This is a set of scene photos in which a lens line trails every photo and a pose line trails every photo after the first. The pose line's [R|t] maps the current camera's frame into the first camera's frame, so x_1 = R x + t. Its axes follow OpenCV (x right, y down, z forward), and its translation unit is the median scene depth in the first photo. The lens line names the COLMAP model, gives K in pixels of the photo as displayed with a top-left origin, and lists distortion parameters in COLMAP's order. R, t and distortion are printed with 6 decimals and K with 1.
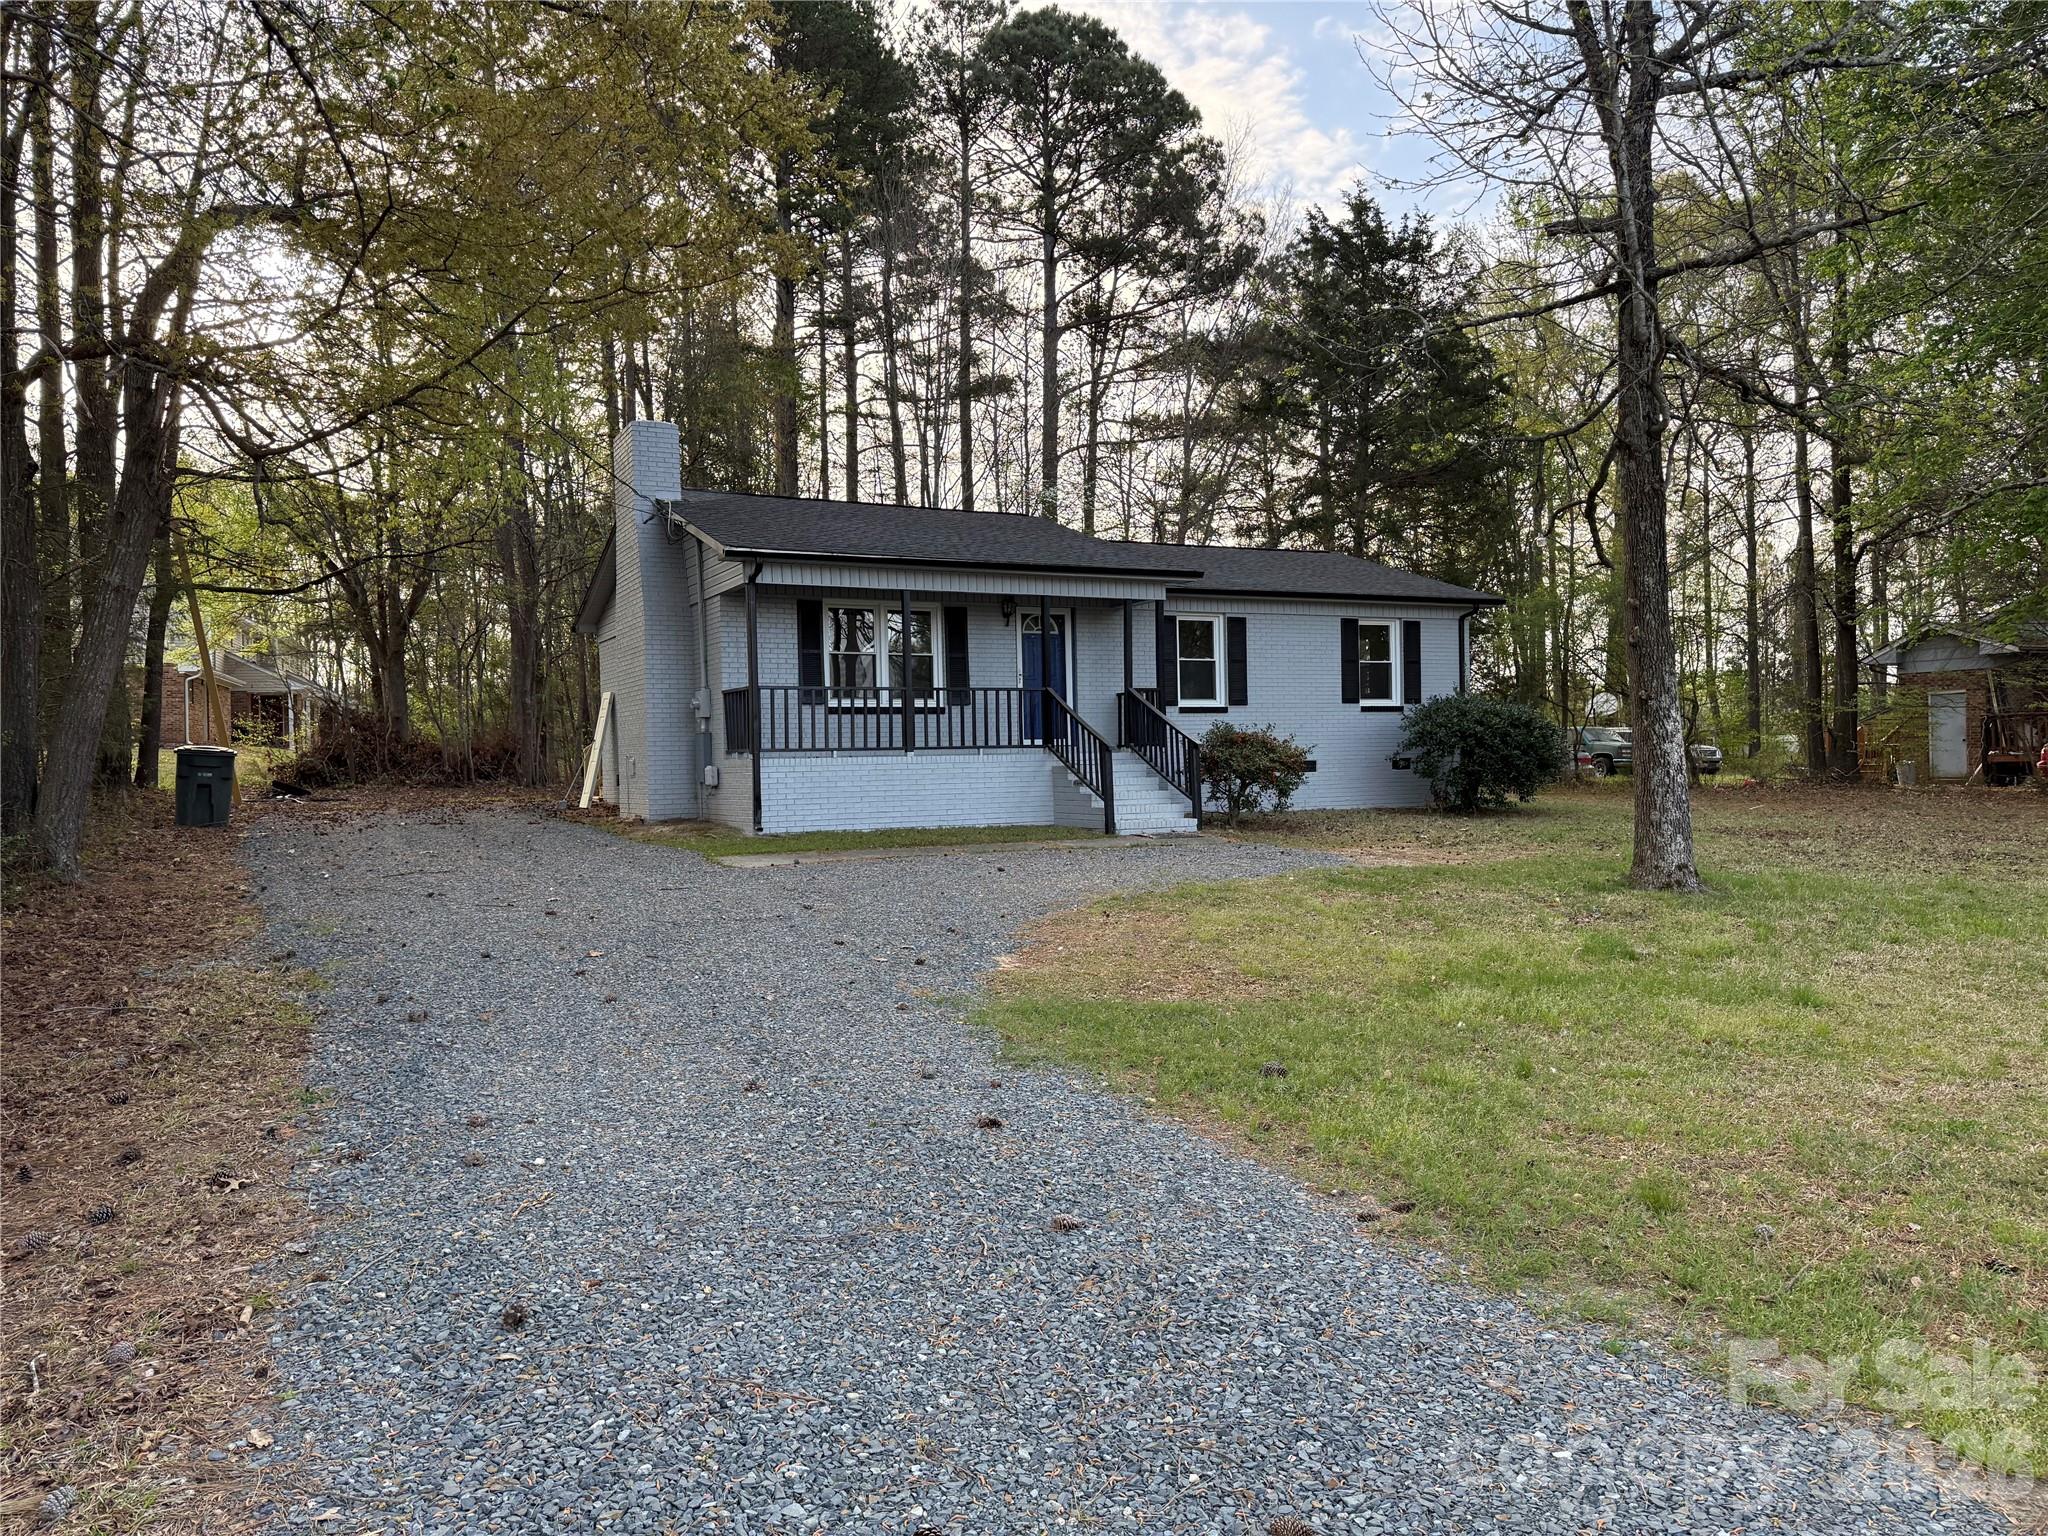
lens RADIAL K [[1447.9, 0, 1006.0], [0, 1447.9, 766.1], [0, 0, 1]] dist [0.104227, -0.075719]
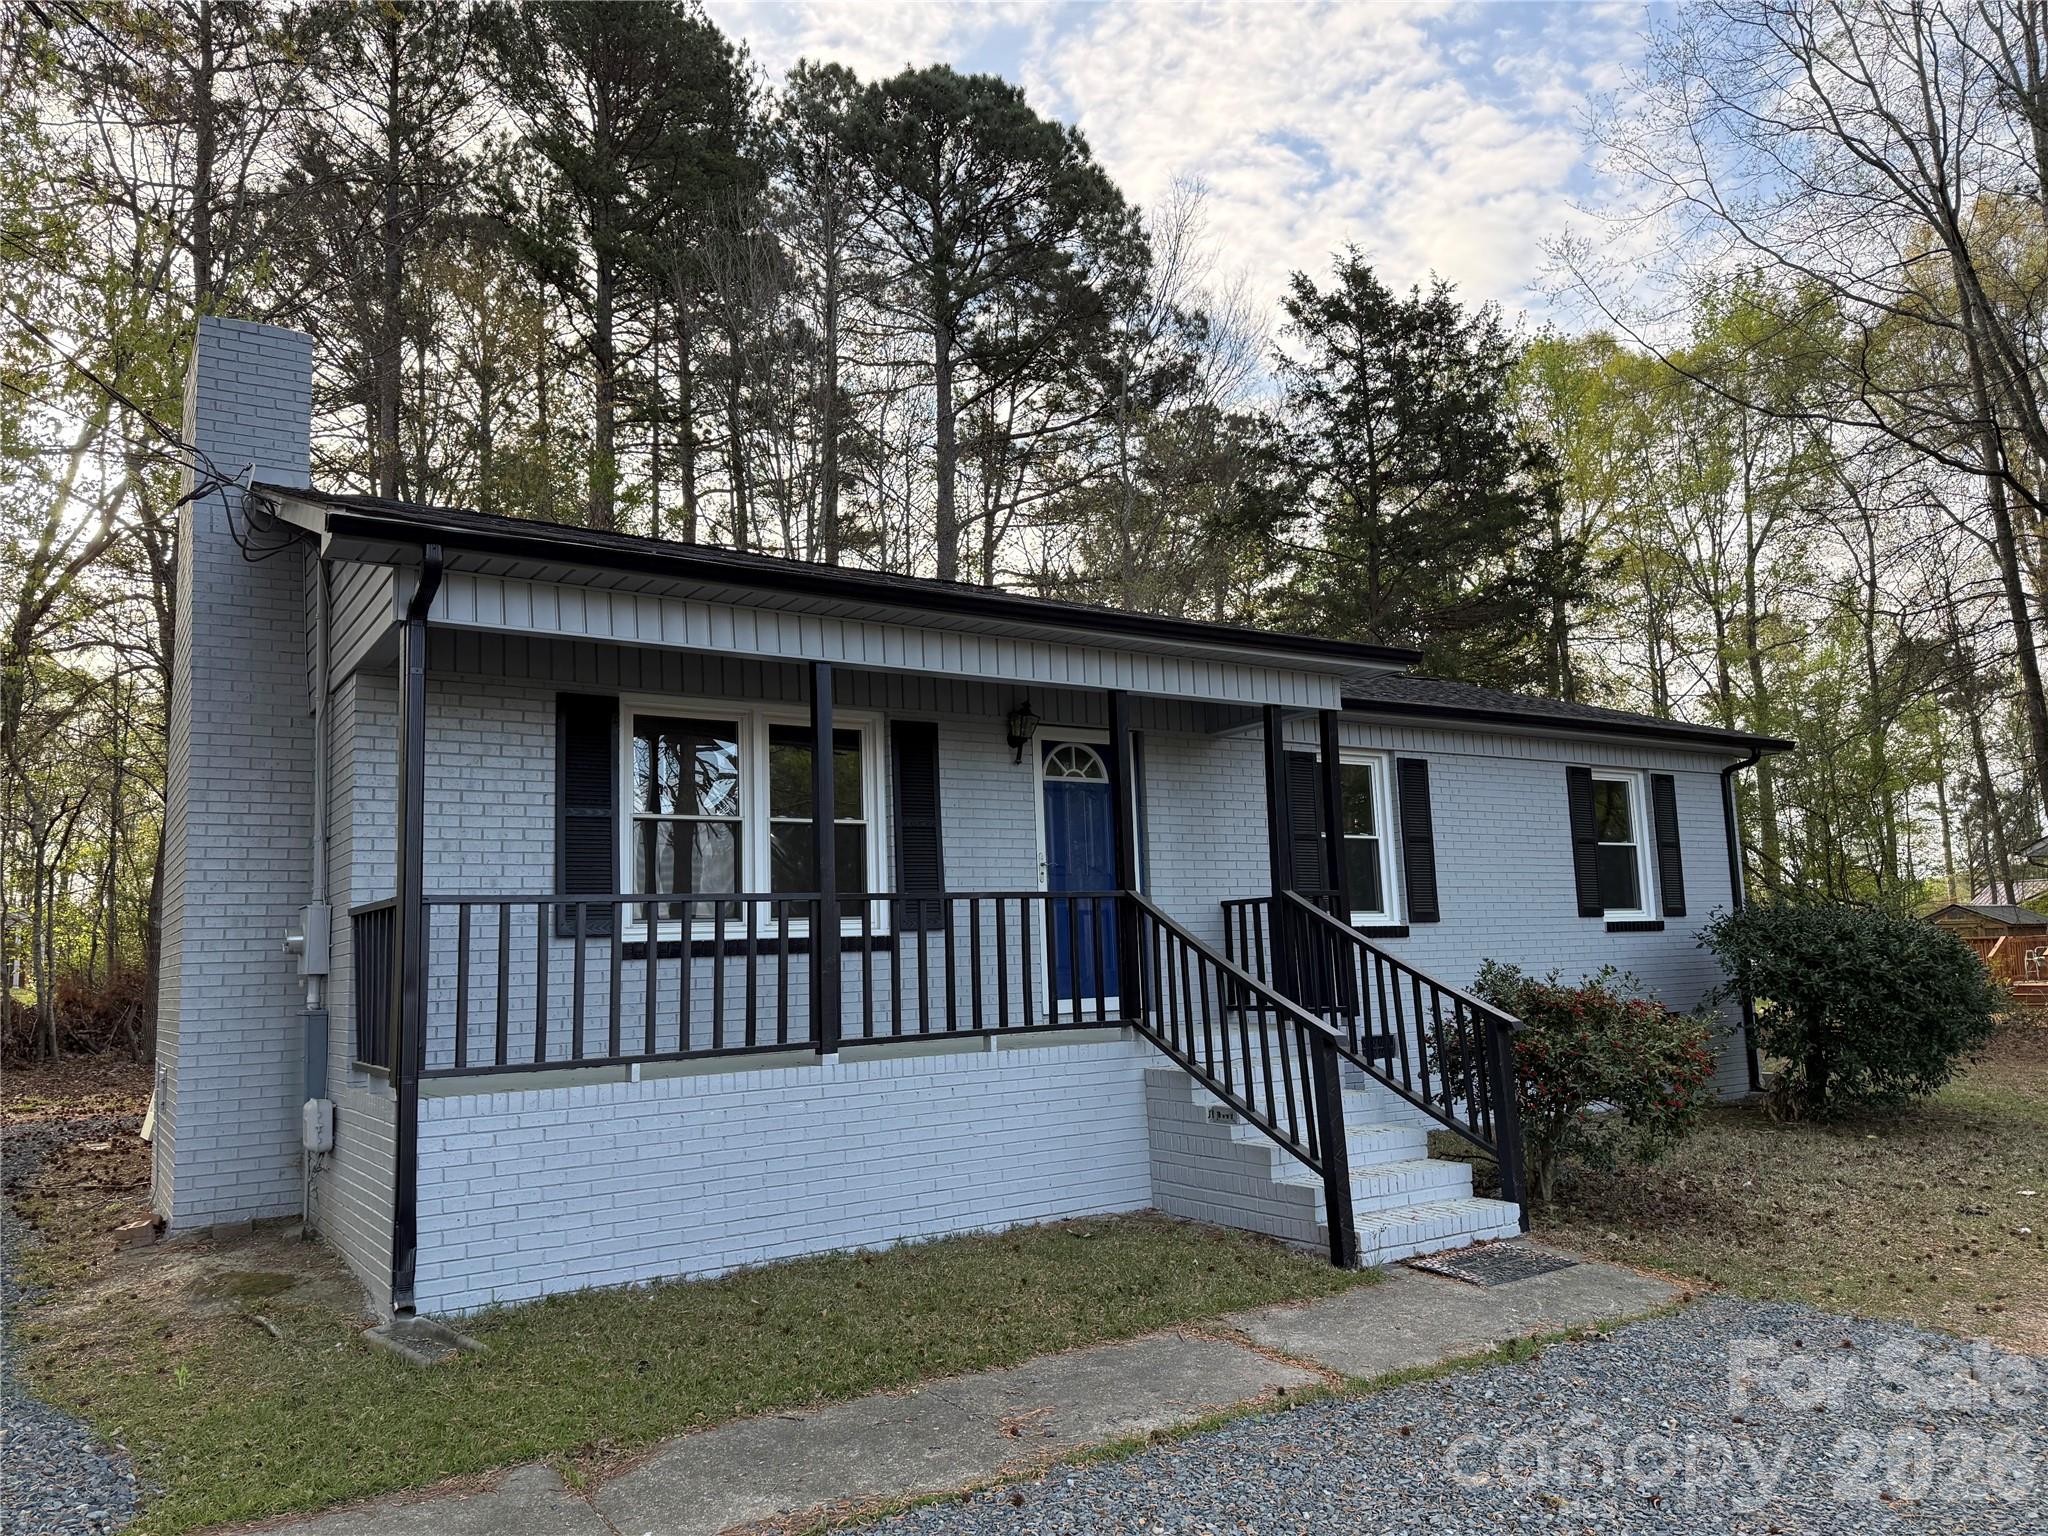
lens RADIAL K [[1447.9, 0, 1015.2], [0, 1447.9, 759.0], [0, 0, 1]] dist [0.104227, -0.075719]
pose [[0.992852, -0.000122, 0.119350, -0.057835], [0.017832, 0.988926, -0.147335, -0.027678], [-0.118011, 0.148410, 0.981859, 0.535011]]
